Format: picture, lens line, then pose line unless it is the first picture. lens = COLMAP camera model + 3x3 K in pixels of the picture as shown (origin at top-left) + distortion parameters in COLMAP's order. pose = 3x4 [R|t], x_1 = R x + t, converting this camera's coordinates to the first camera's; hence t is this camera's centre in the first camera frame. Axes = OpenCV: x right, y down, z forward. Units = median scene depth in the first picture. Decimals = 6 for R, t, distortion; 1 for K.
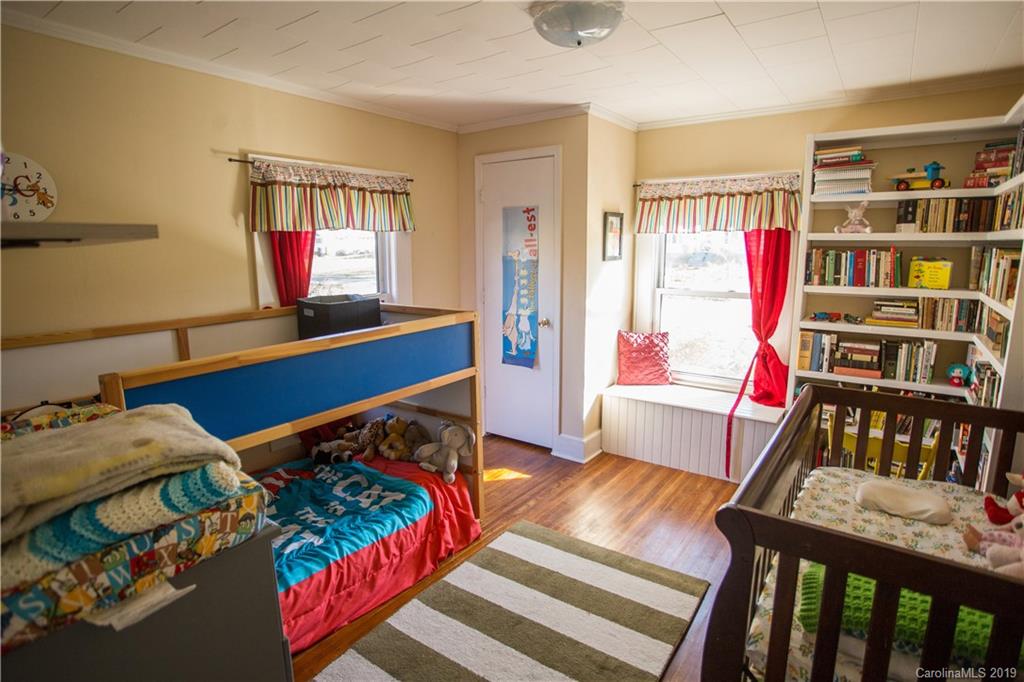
lens RADIAL K [[548.2, 0, 516.9], [0, 548.2, 335.2], [0, 0, 1]] dist [-0.091335, 0.041846]
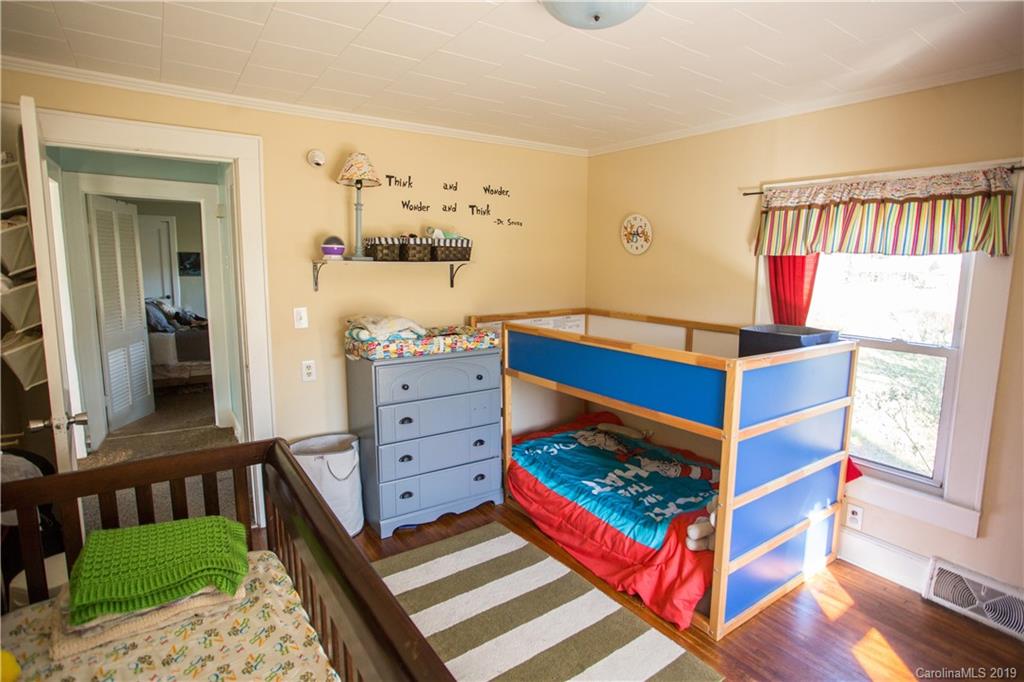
lens RADIAL K [[548.2, 0, 516.9], [0, 548.2, 335.2], [0, 0, 1]] dist [-0.091335, 0.041846]
pose [[-0.371965, 0.123906, -0.919940, 0.742474], [-0.163452, 0.966822, 0.196310, -0.181423], [0.913742, 0.223387, -0.339372, 1.005533]]
